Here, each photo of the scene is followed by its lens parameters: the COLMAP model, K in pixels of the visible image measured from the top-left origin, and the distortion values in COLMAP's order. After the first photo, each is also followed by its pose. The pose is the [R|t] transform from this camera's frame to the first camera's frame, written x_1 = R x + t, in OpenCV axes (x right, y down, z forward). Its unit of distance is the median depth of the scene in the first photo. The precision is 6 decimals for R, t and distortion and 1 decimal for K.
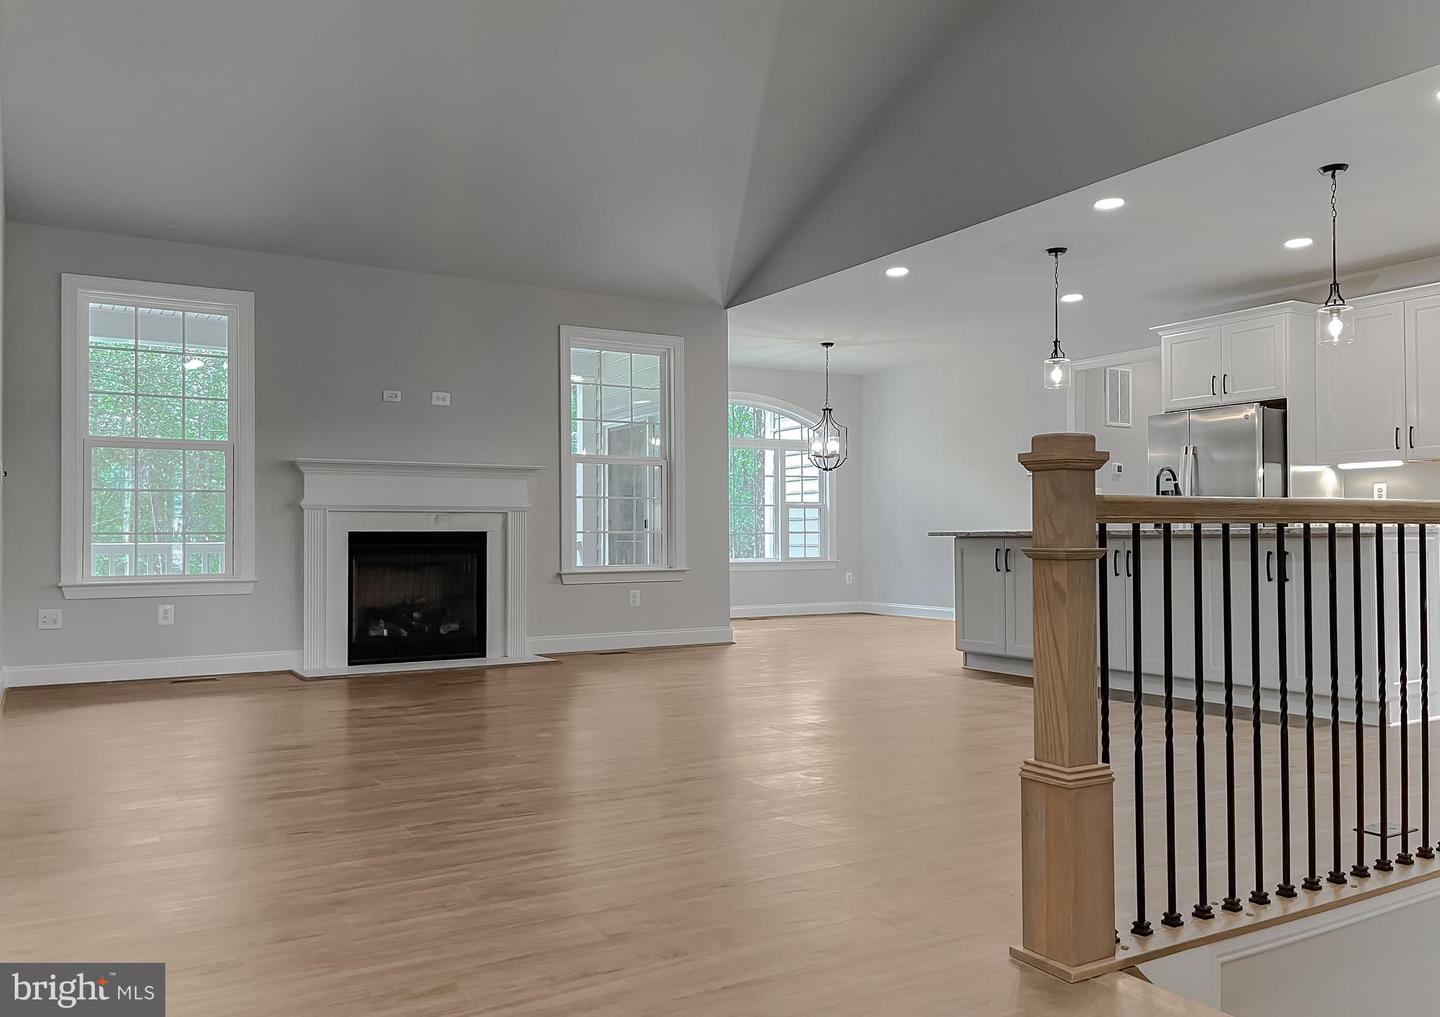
lens RADIAL K [[1099.2, 0, 720.0], [0, 1099.2, 508.5], [0, 0, 1]] dist [0.080035, -0.175182]
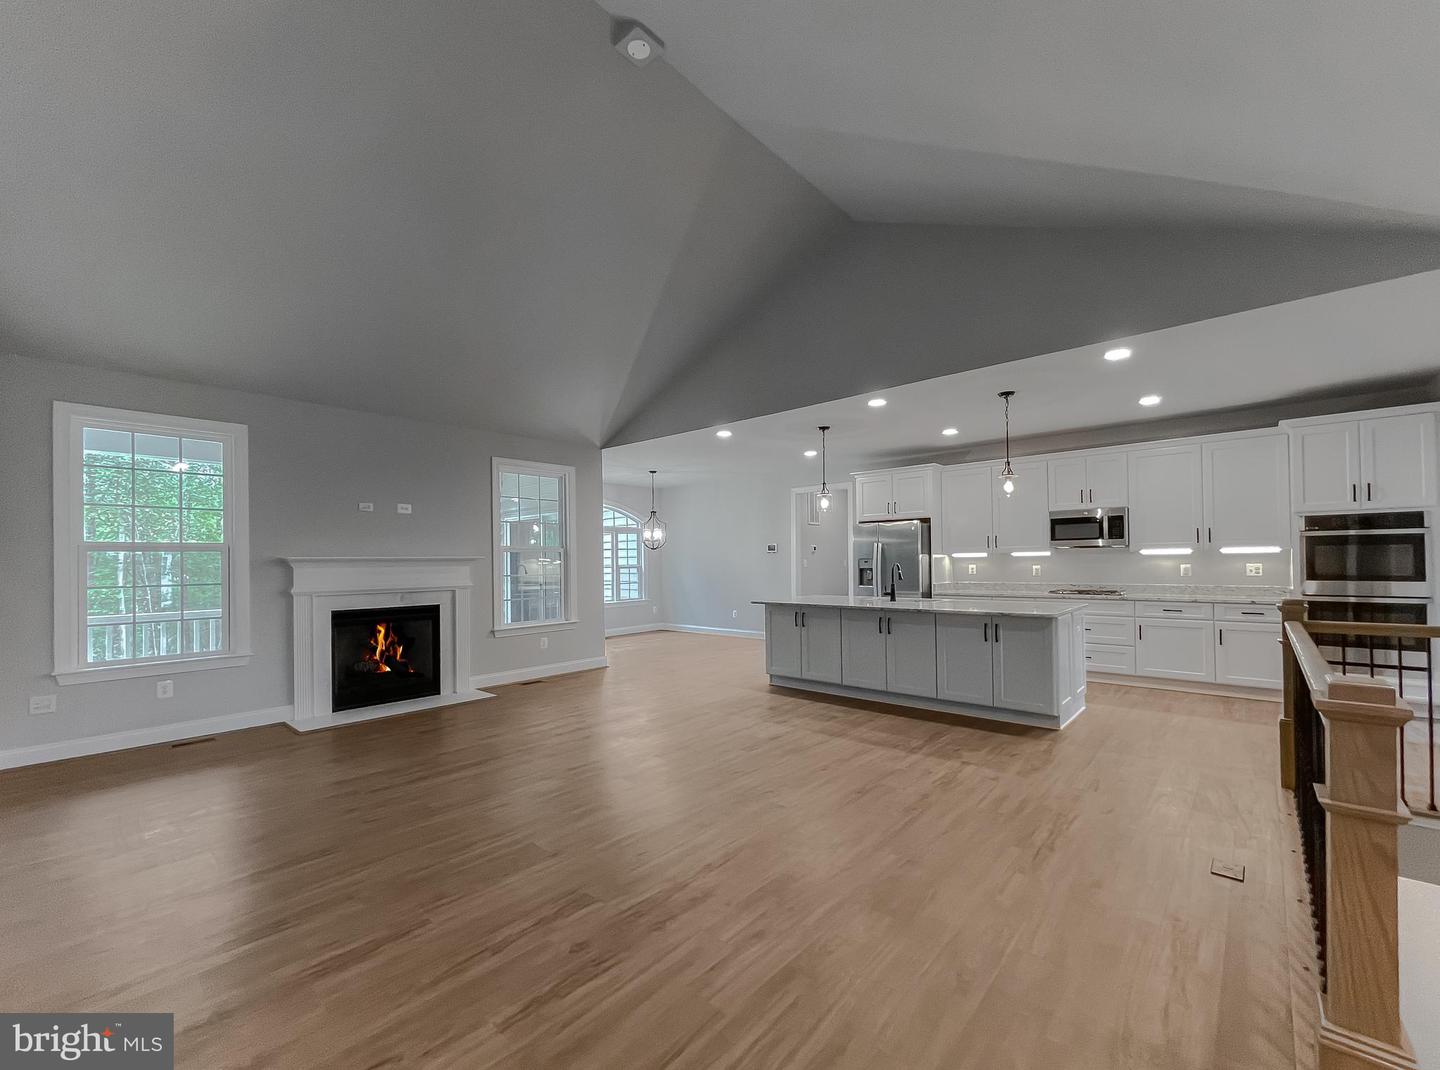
lens RADIAL K [[598.1, 0, 717.9], [0, 598.1, 550.4], [0, 0, 1]] dist [-0.013228, 0.000087]
pose [[0.954957, -0.003166, 0.296728, -0.099903], [0.001898, 0.999988, 0.004562, -0.049792], [-0.296739, -0.003793, 0.954951, 0.179069]]
